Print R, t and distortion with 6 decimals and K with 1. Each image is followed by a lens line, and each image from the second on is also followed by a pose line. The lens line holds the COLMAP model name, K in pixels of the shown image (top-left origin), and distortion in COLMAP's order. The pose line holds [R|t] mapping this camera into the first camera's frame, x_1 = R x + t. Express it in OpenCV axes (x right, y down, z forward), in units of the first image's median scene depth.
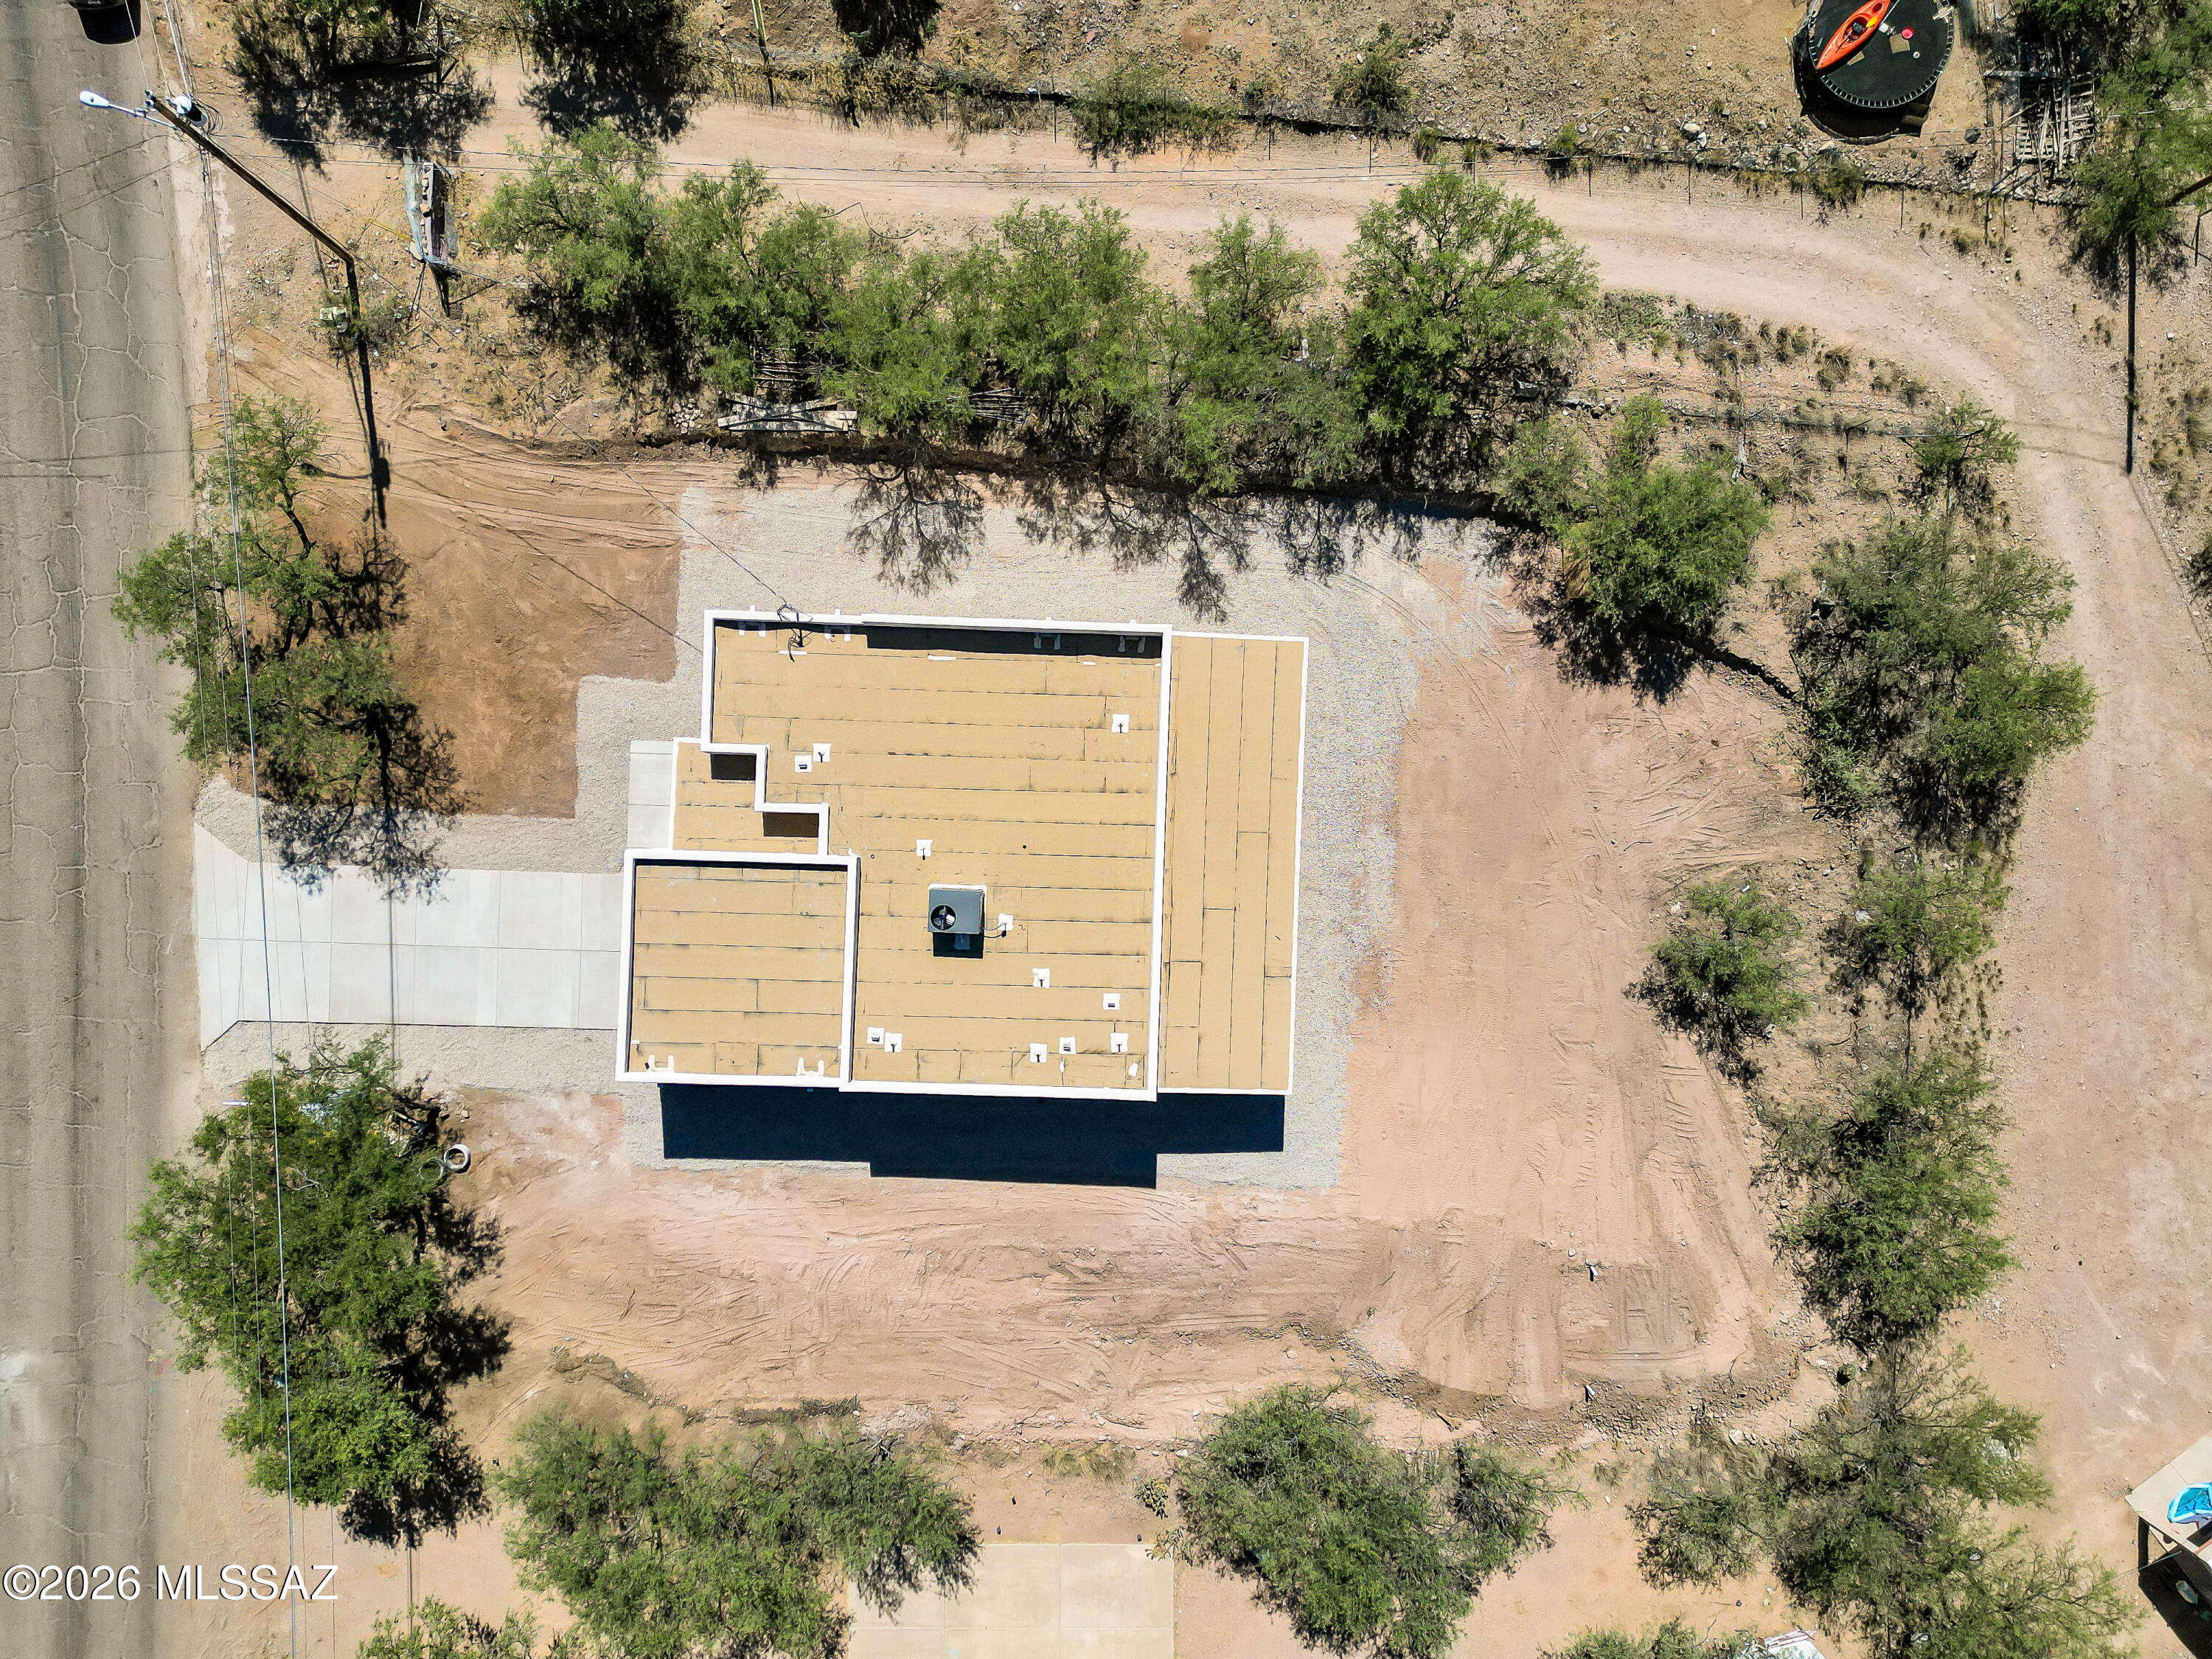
lens RADIAL K [[1584.8, 0, 1163.0], [0, 1584.8, 820.3], [0, 0, 1]] dist [0.069030, -0.055804]
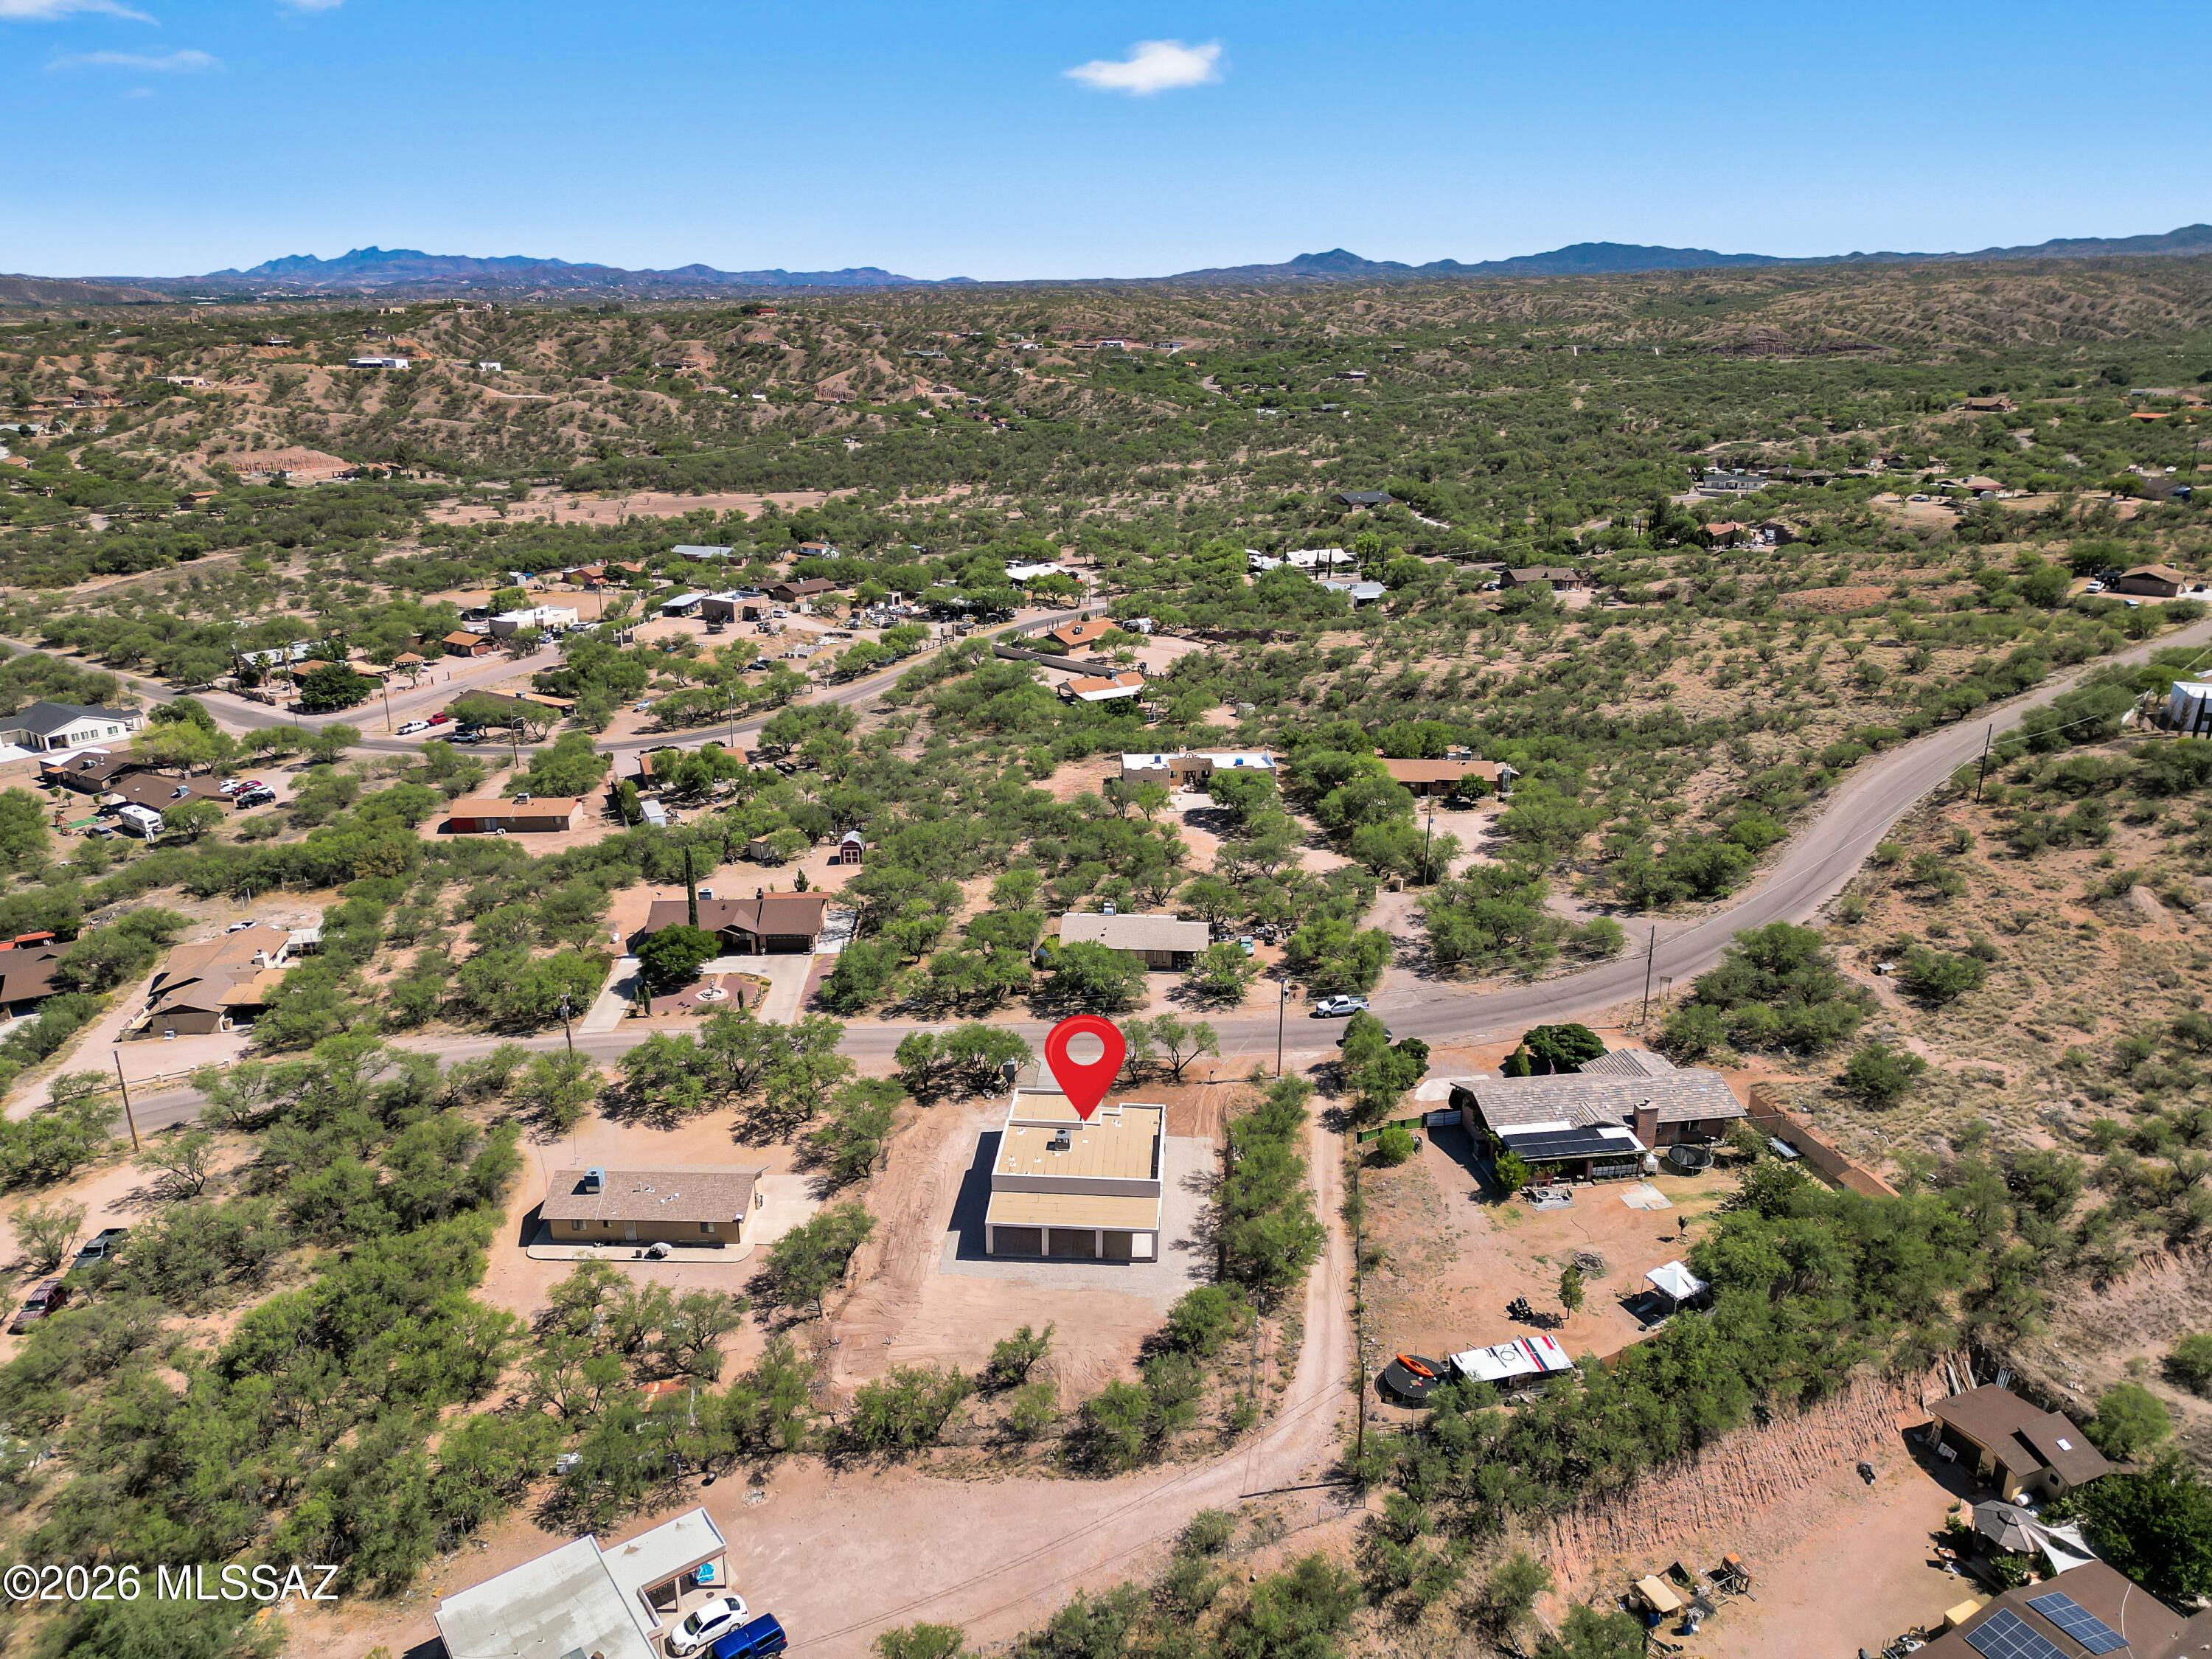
lens RADIAL K [[1584.8, 0, 1163.0], [0, 1584.8, 820.3], [0, 0, 1]] dist [0.069030, -0.055804]
pose [[-0.000137, 0.324020, -0.946050, 2.215859], [-0.999953, -0.009215, -0.003012, -0.102694], [-0.009694, 0.946005, 0.324006, -0.465555]]
